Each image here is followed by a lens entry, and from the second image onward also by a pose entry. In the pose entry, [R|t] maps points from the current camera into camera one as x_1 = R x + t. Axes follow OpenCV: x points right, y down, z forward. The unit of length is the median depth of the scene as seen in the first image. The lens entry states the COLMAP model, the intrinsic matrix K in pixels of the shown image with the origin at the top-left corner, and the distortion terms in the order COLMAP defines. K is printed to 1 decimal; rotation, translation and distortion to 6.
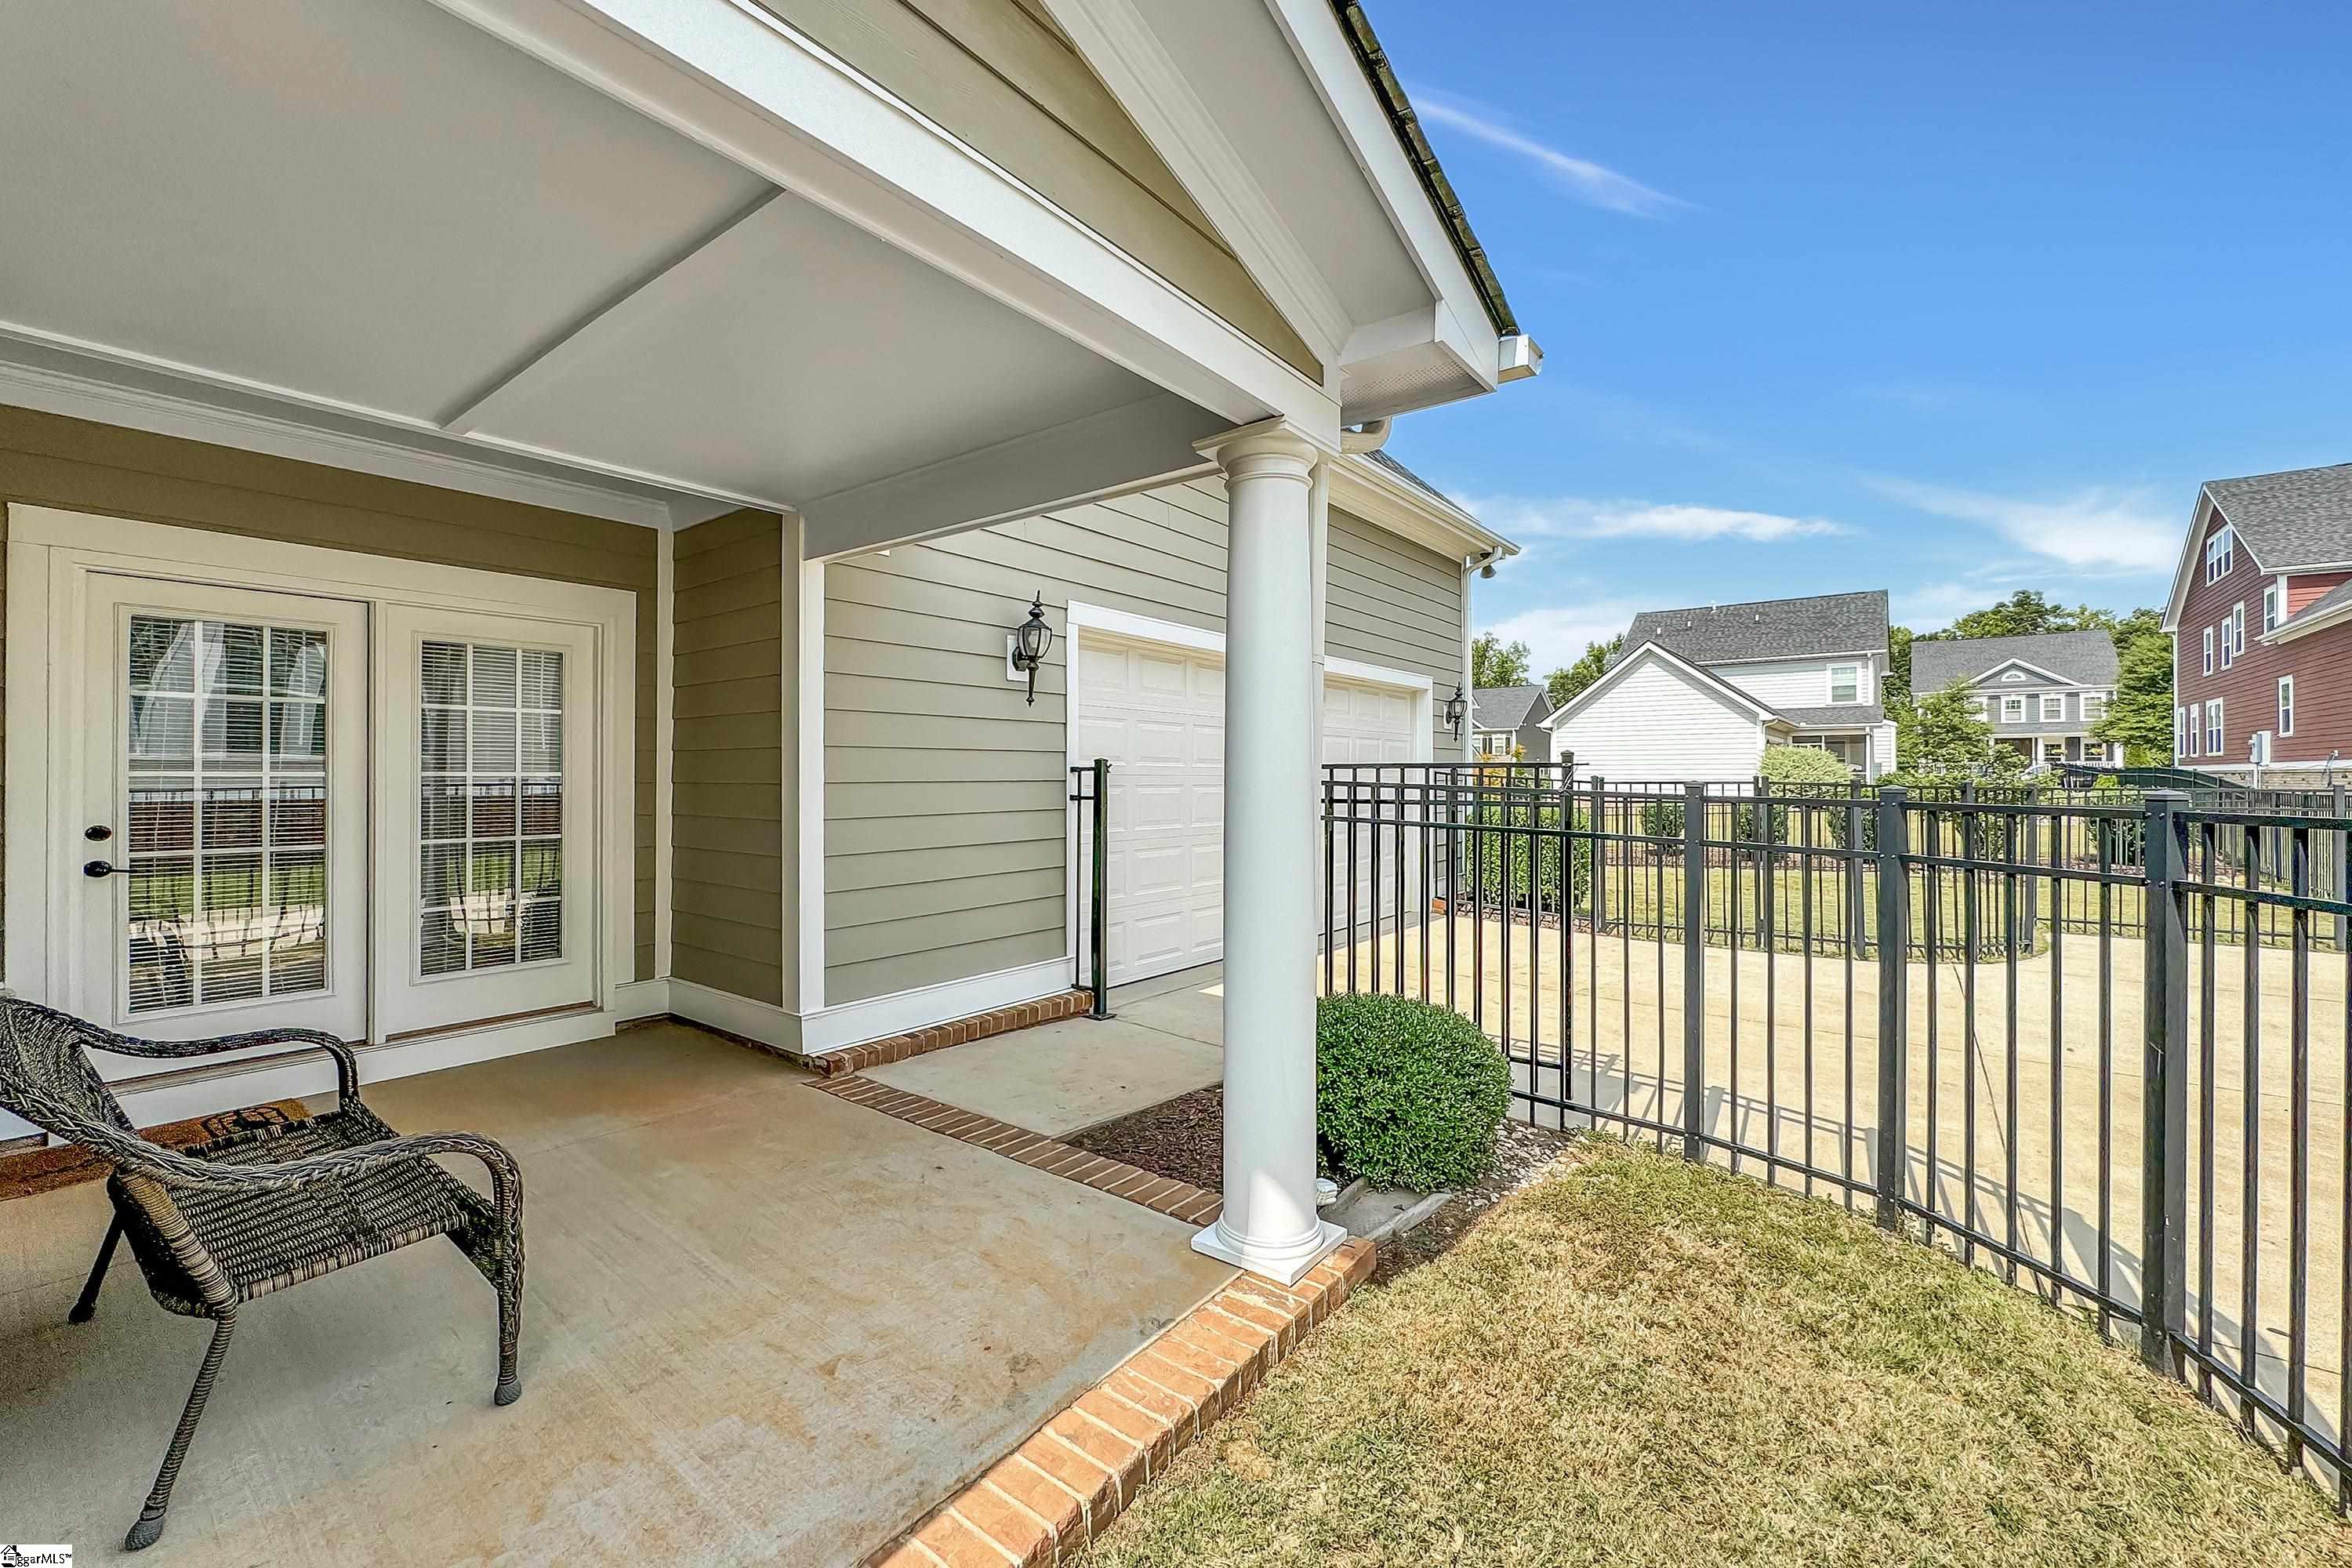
lens RADIAL K [[940.8, 0, 1176.0], [0, 940.8, 784.0], [0, 0, 1]] dist [-0.000417, -0.000124]
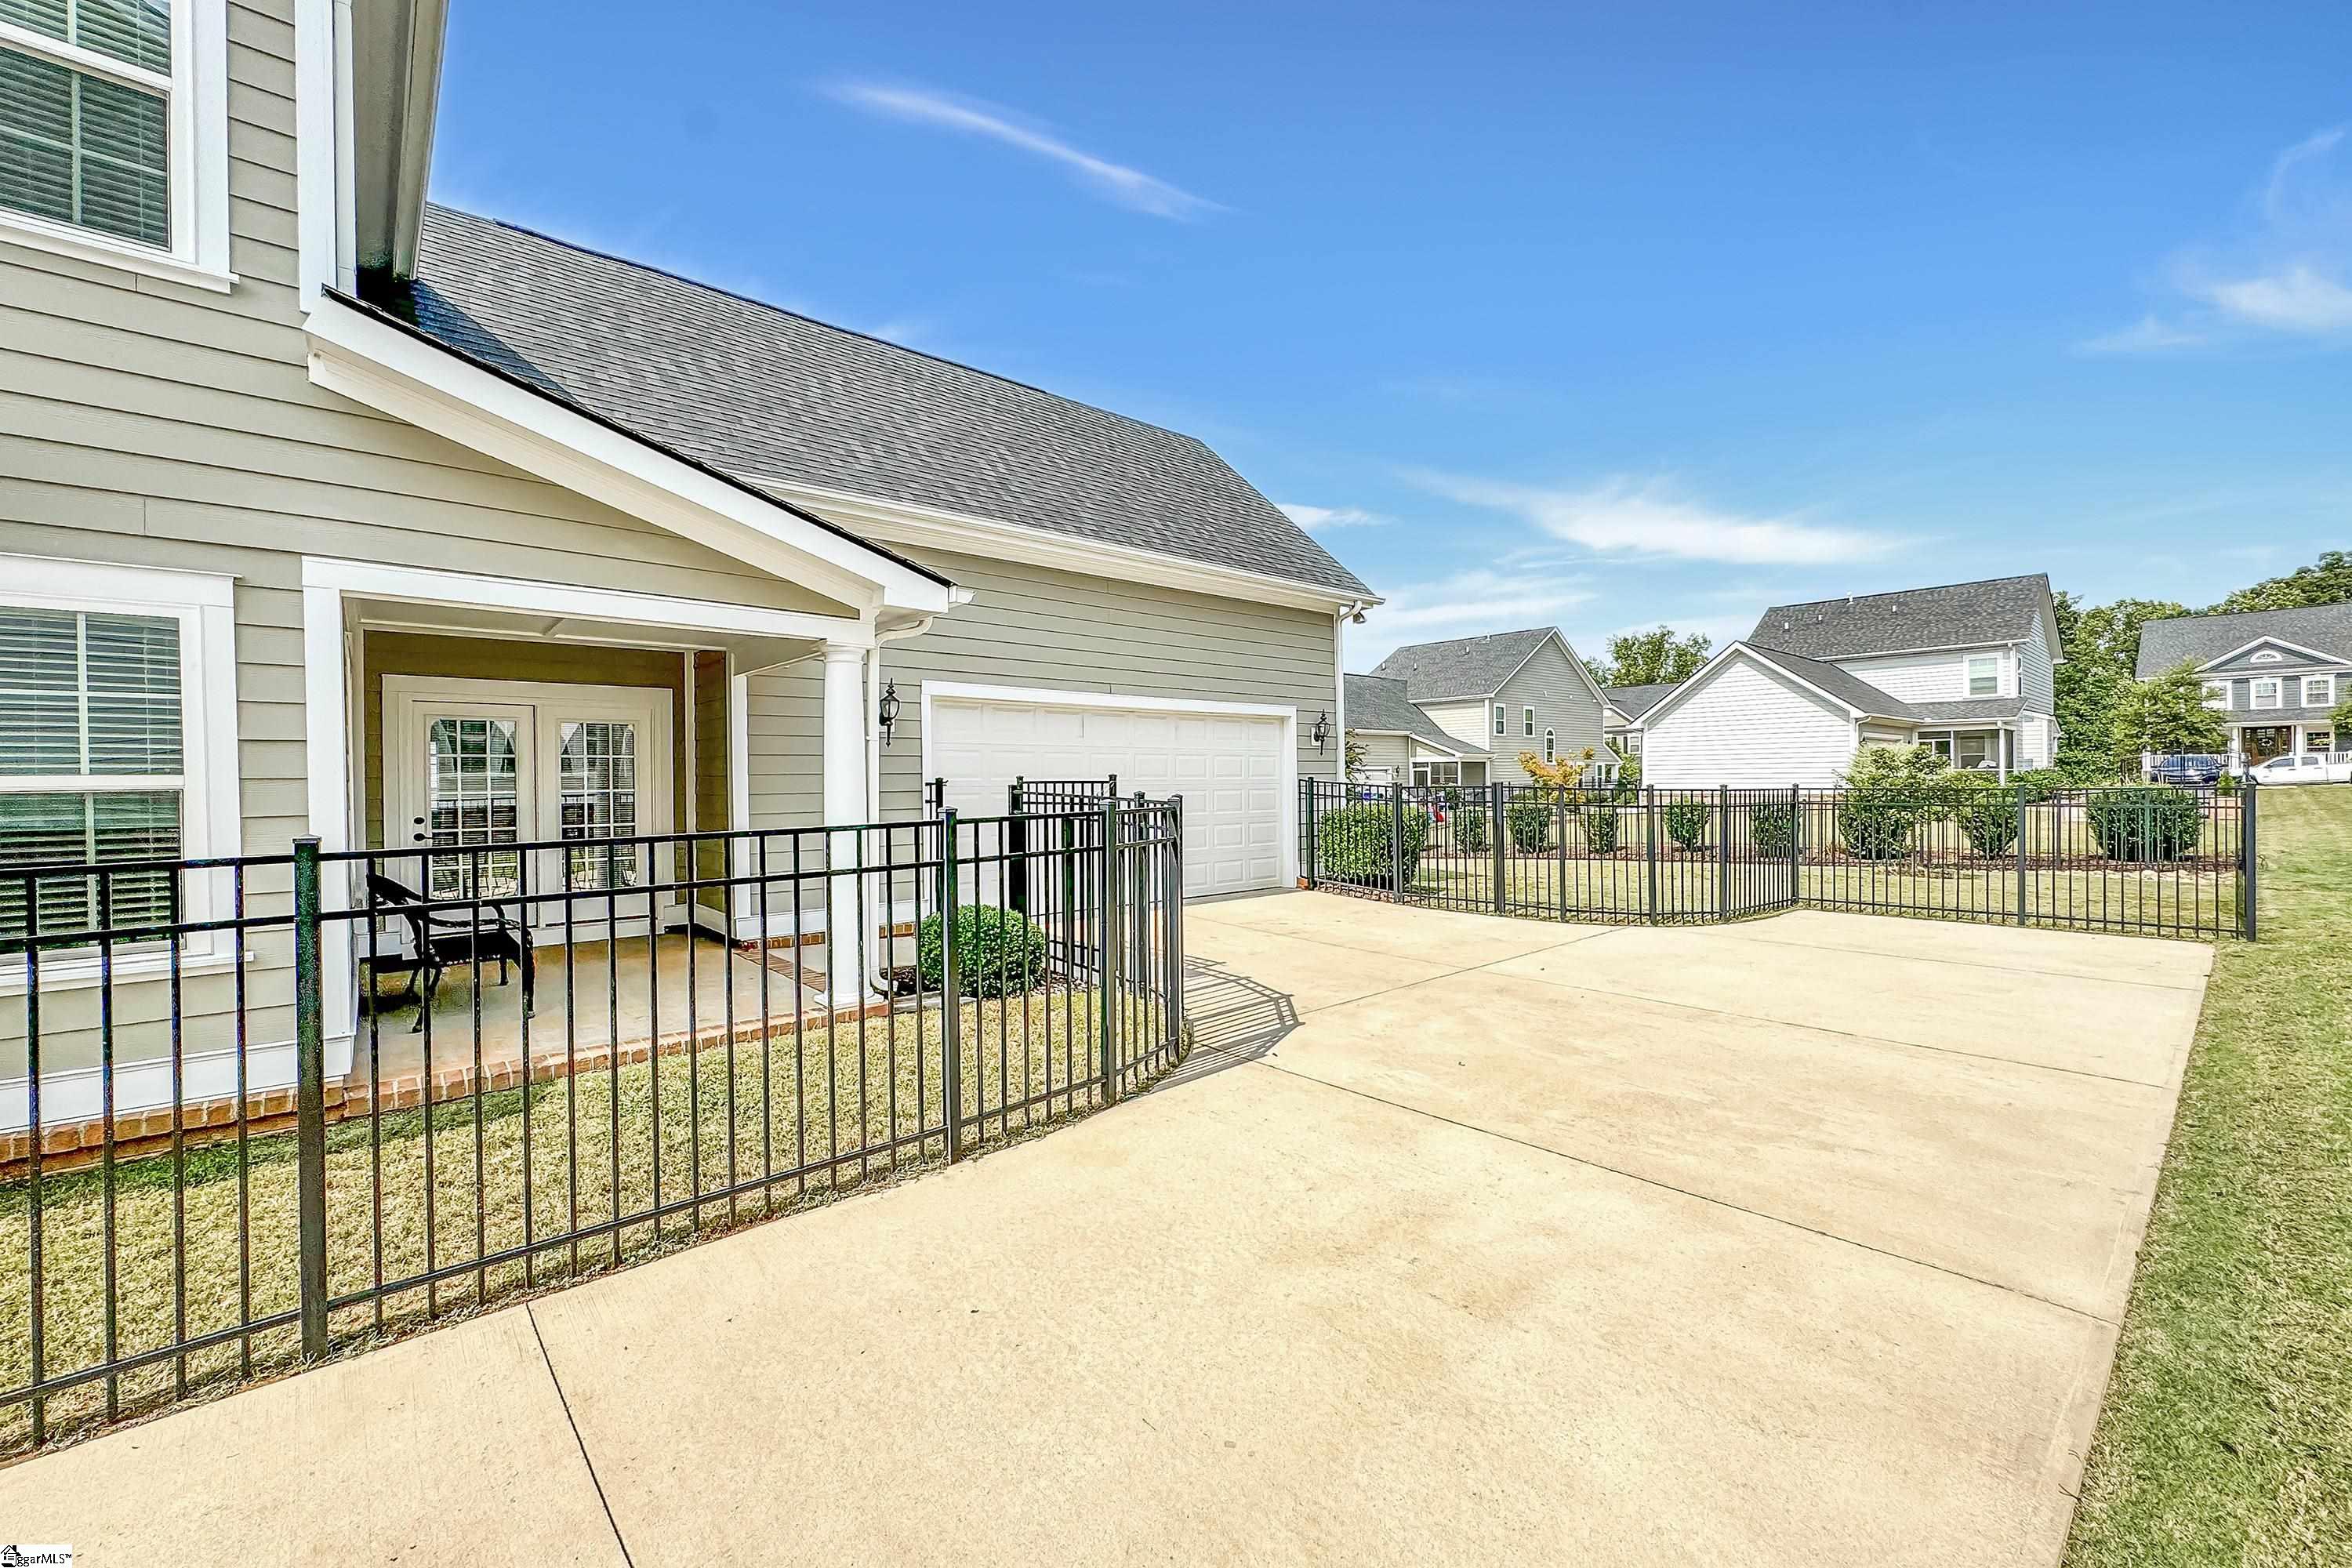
lens RADIAL K [[902.2, 0, 1176.0], [0, 902.2, 784.0], [0, 0, 1]] dist [-0.000397, -0.000124]
pose [[0.982177, -0.007412, -0.187814, 0.083649], [0.007350, 0.999972, -0.001025, -0.001520], [0.187816, -0.000373, 0.982204, -0.062495]]
